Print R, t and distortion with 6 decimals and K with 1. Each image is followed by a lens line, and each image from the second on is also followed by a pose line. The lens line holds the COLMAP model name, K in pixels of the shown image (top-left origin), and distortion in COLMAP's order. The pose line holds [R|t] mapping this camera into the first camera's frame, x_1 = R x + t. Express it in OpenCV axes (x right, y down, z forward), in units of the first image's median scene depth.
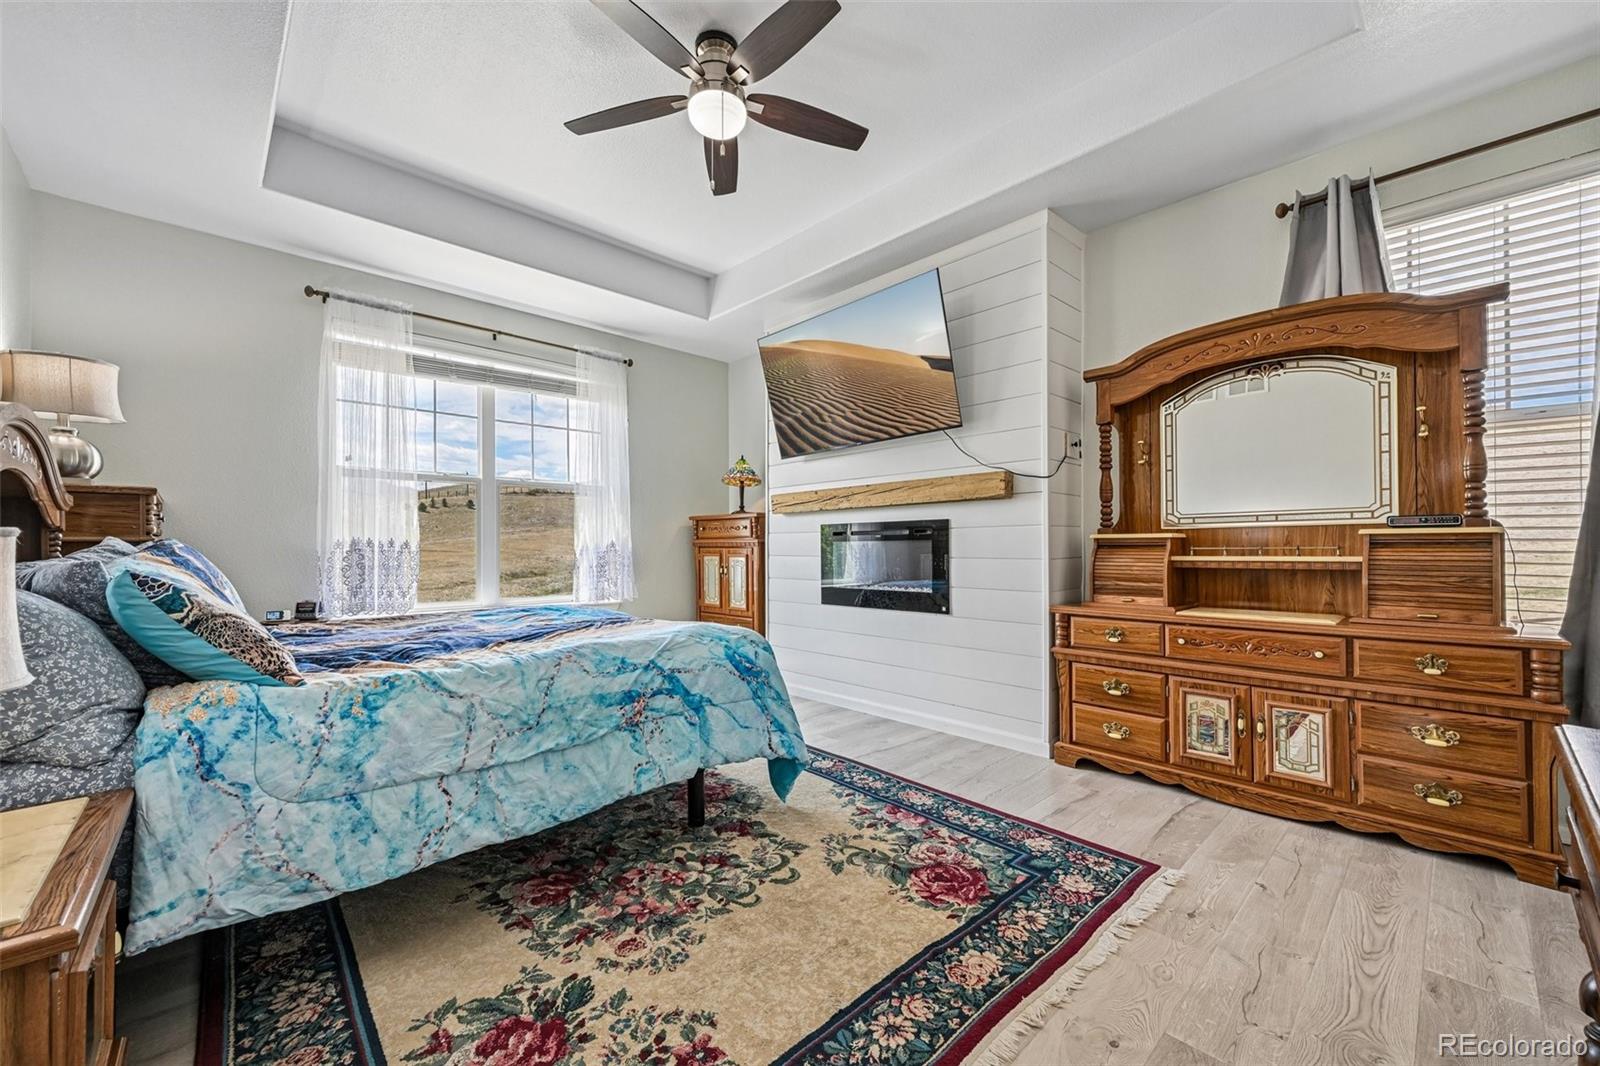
lens RADIAL K [[630.5, 0, 808.2], [0, 630.5, 533.2], [0, 0, 1]] dist [0.003668, 0.000181]
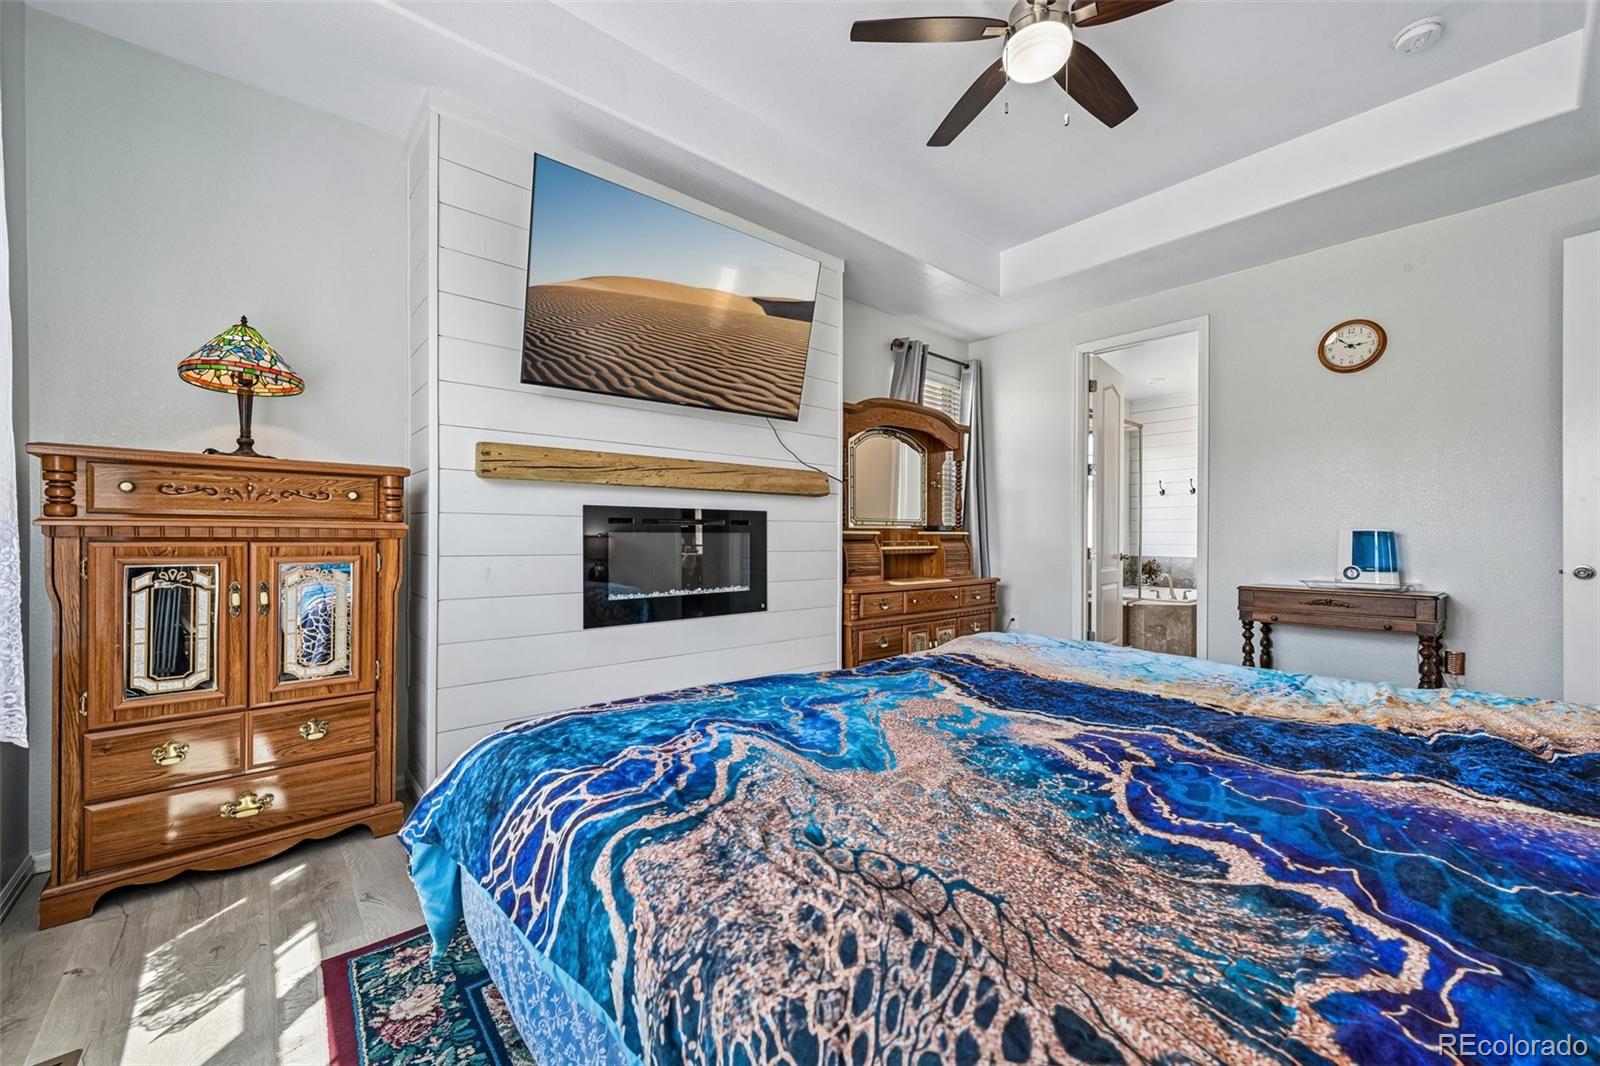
lens RADIAL K [[630.5, 0, 808.2], [0, 630.5, 533.2], [0, 0, 1]] dist [0.003668, 0.000181]
pose [[0.034163, 0.012654, 0.999336, -0.711564], [-0.024101, 0.999639, -0.011834, 0.020098], [-0.999126, -0.023681, 0.034455, 0.878448]]
